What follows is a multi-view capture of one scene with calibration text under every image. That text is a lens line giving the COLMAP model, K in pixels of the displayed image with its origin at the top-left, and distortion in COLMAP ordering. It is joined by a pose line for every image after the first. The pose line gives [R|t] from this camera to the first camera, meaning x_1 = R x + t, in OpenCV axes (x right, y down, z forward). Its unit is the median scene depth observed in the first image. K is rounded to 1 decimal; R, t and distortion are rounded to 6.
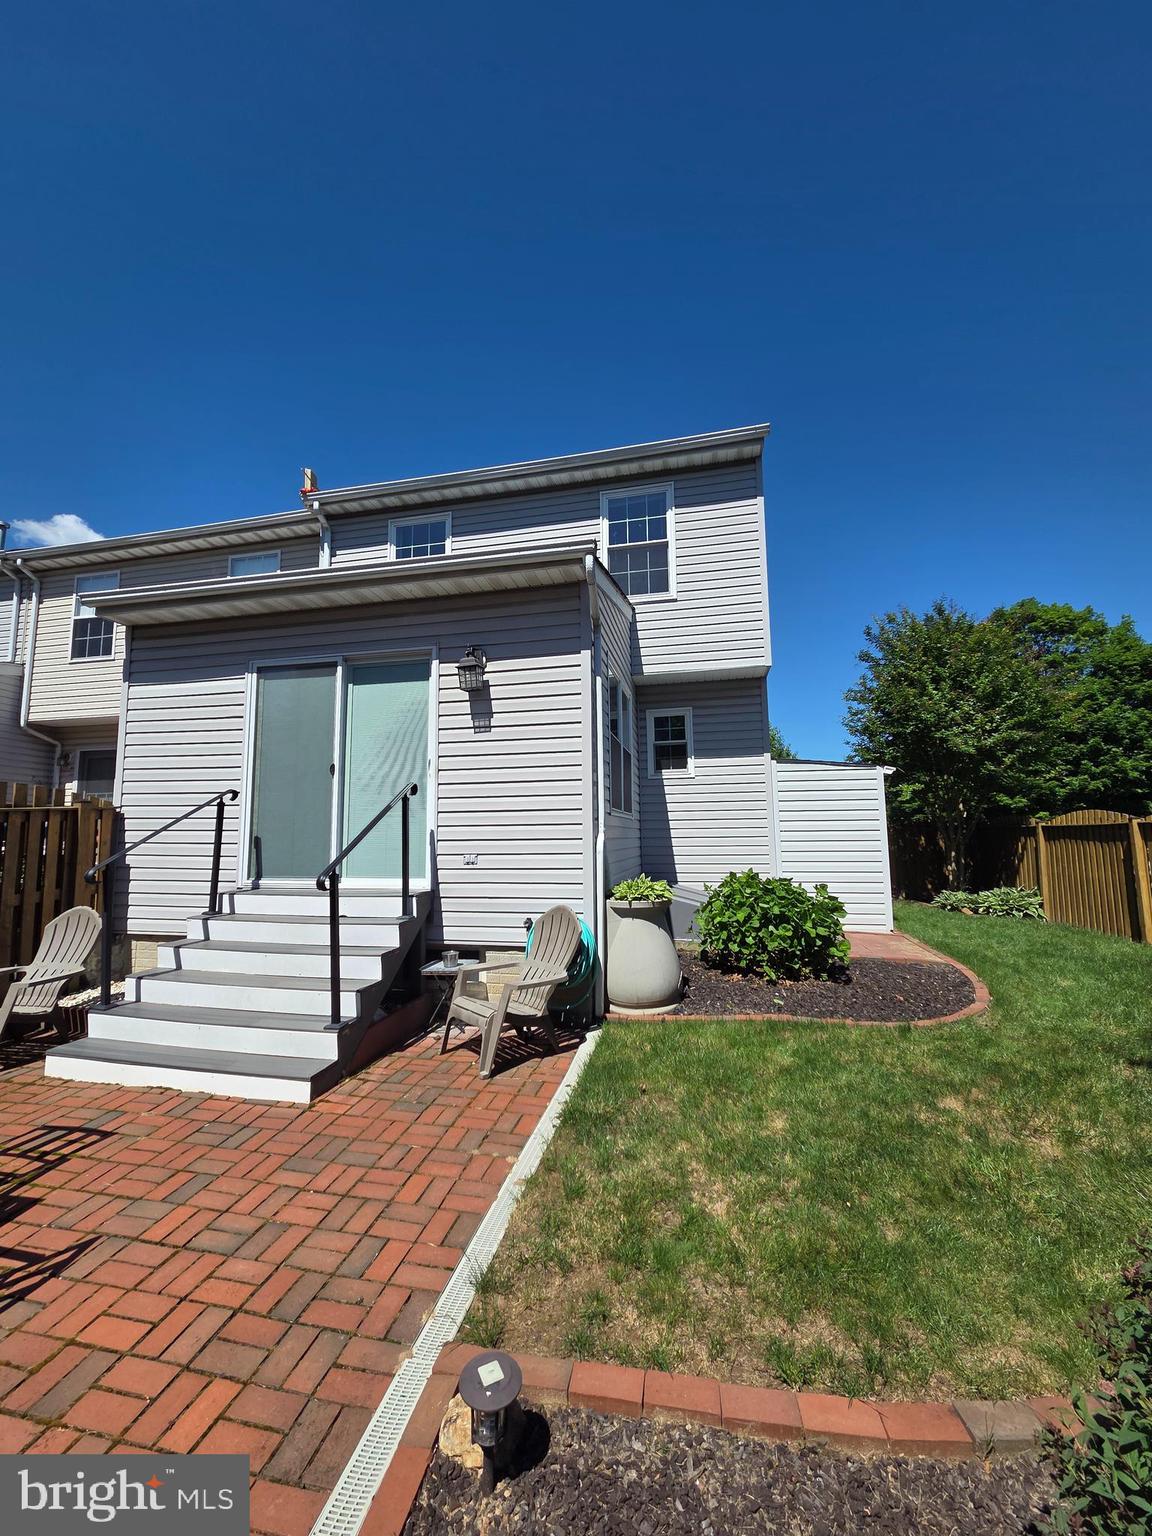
lens RADIAL K [[623.6, 0, 567.5], [0, 623.6, 767.3], [0, 0, 1]] dist [0.005734, -0.002577]
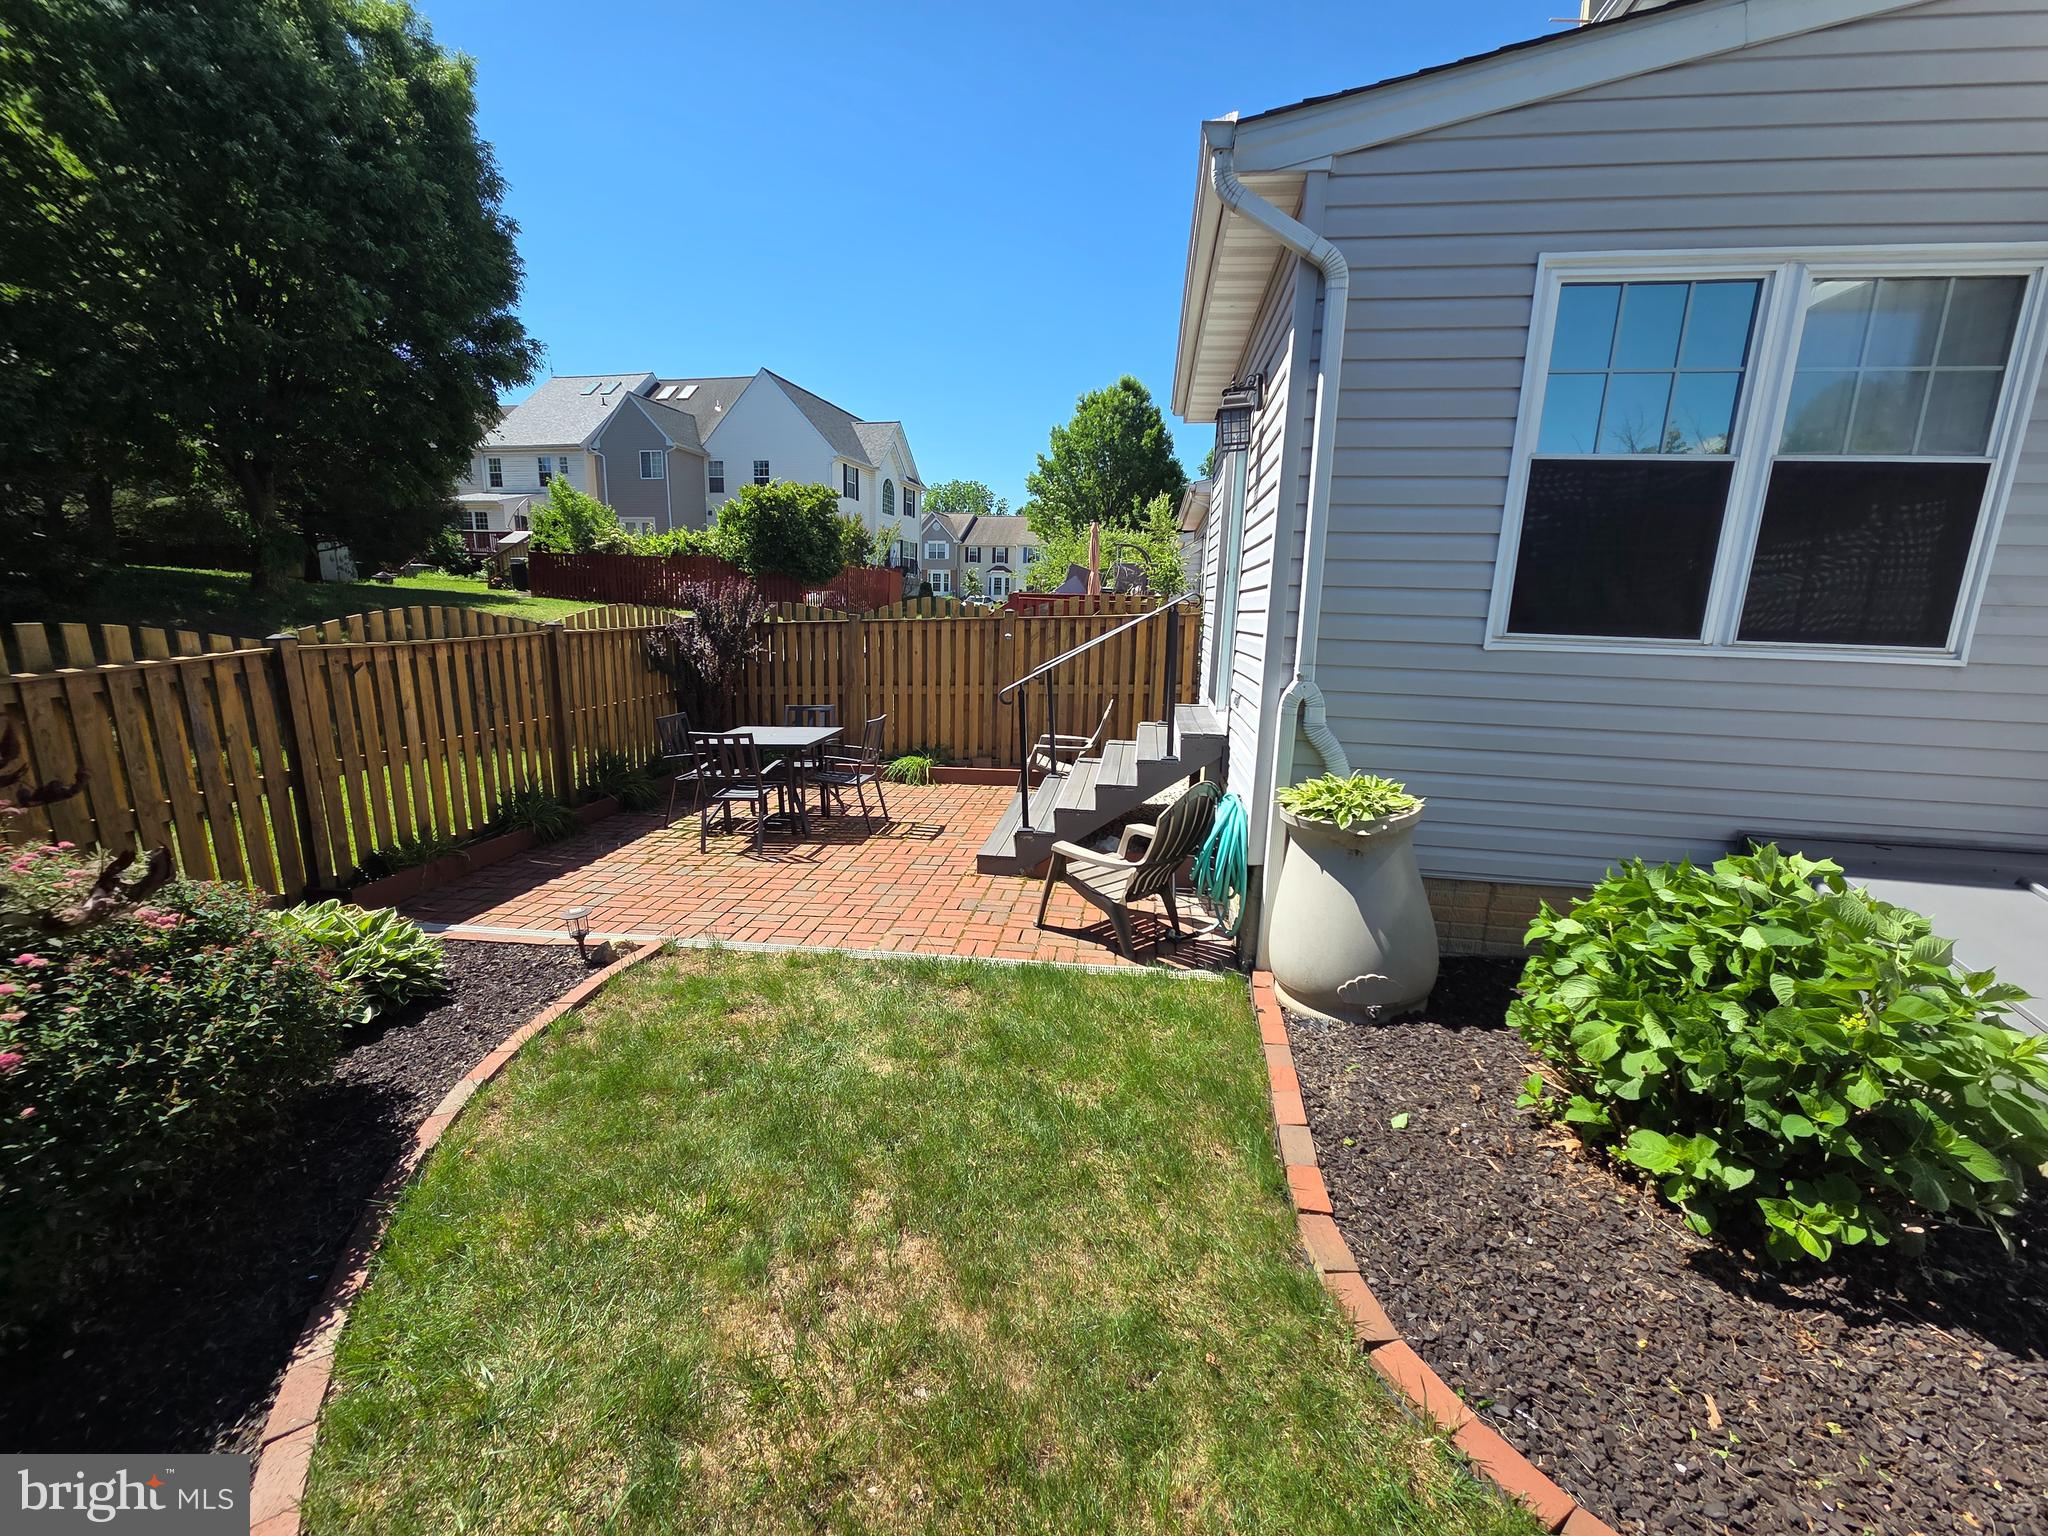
lens RADIAL K [[831.5, 0, 1019.5], [0, 831.5, 776.6], [0, 0, 1]] dist [0.005734, -0.002577]
pose [[0.072389, 0.211678, -0.974655, 0.708530], [0.080222, 0.972817, 0.217237, 0.004065], [0.994145, -0.093914, 0.053440, 0.632713]]
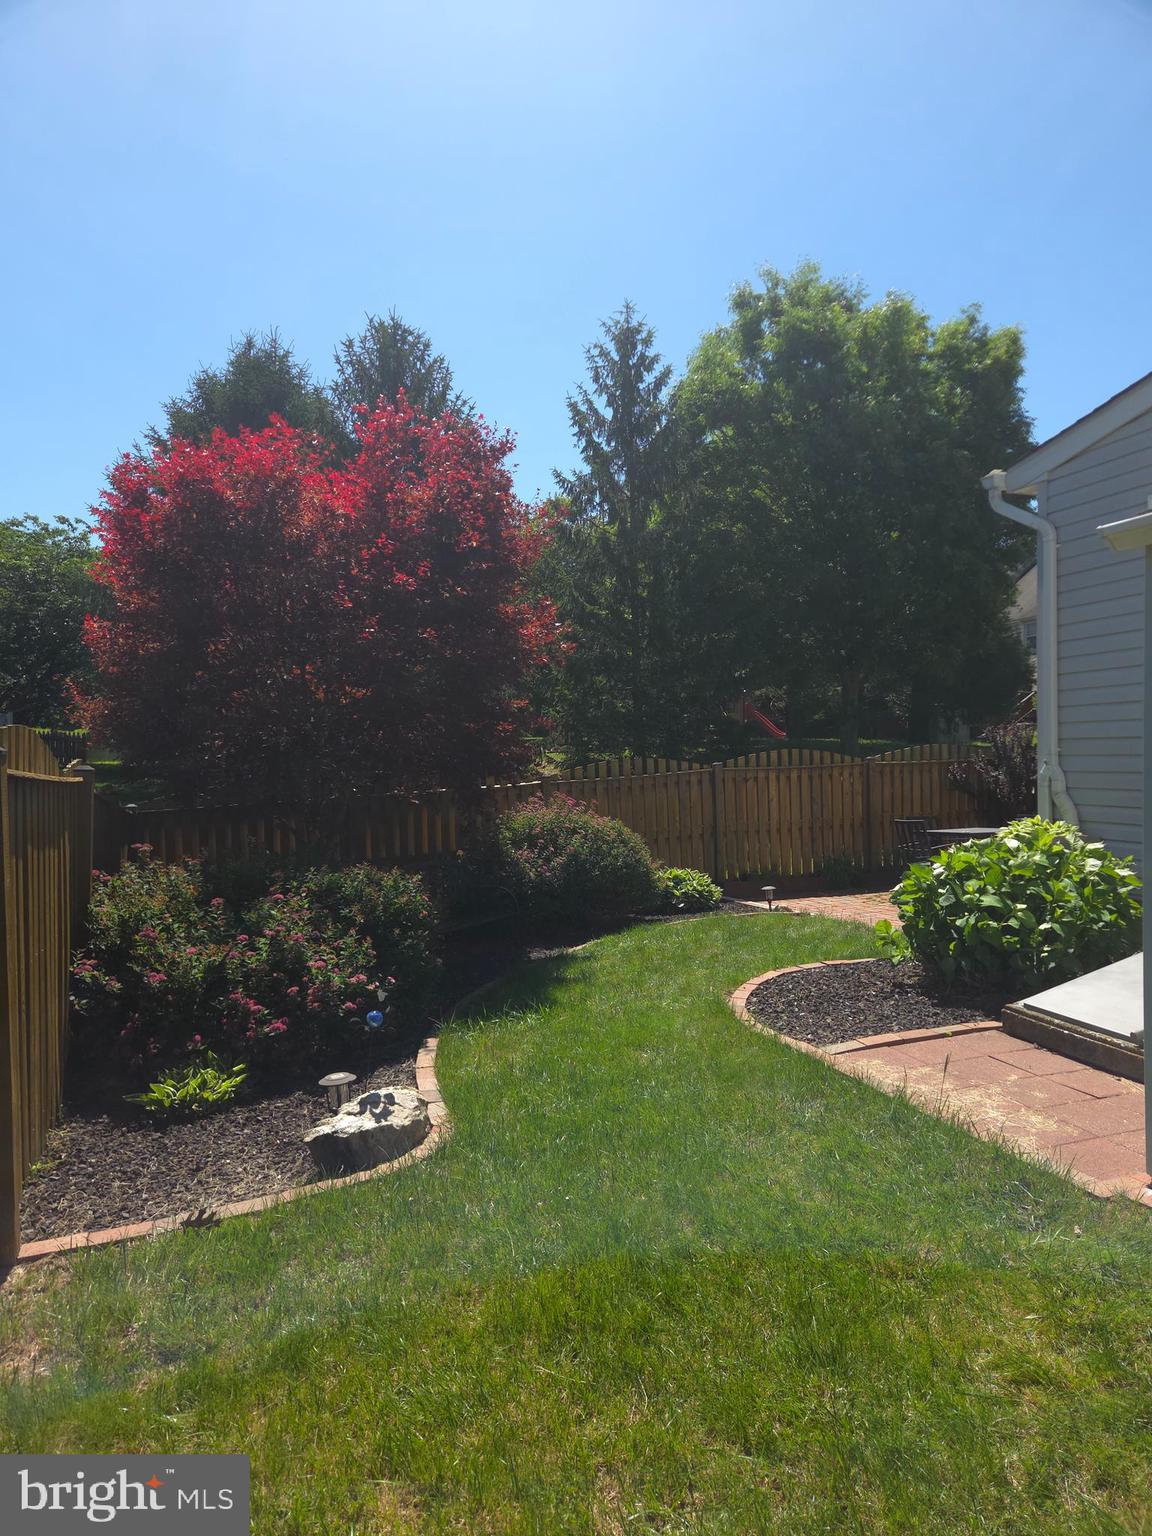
lens RADIAL K [[1036.2, 0, 576.0], [0, 1036.2, 768.0], [0, 0, 1]] dist [0.077459, -0.059443]
pose [[-0.852004, 0.032408, -0.522531, 1.282459], [0.086454, 0.993089, -0.079372, 0.150614], [0.516348, -0.112800, -0.848918, 1.728343]]
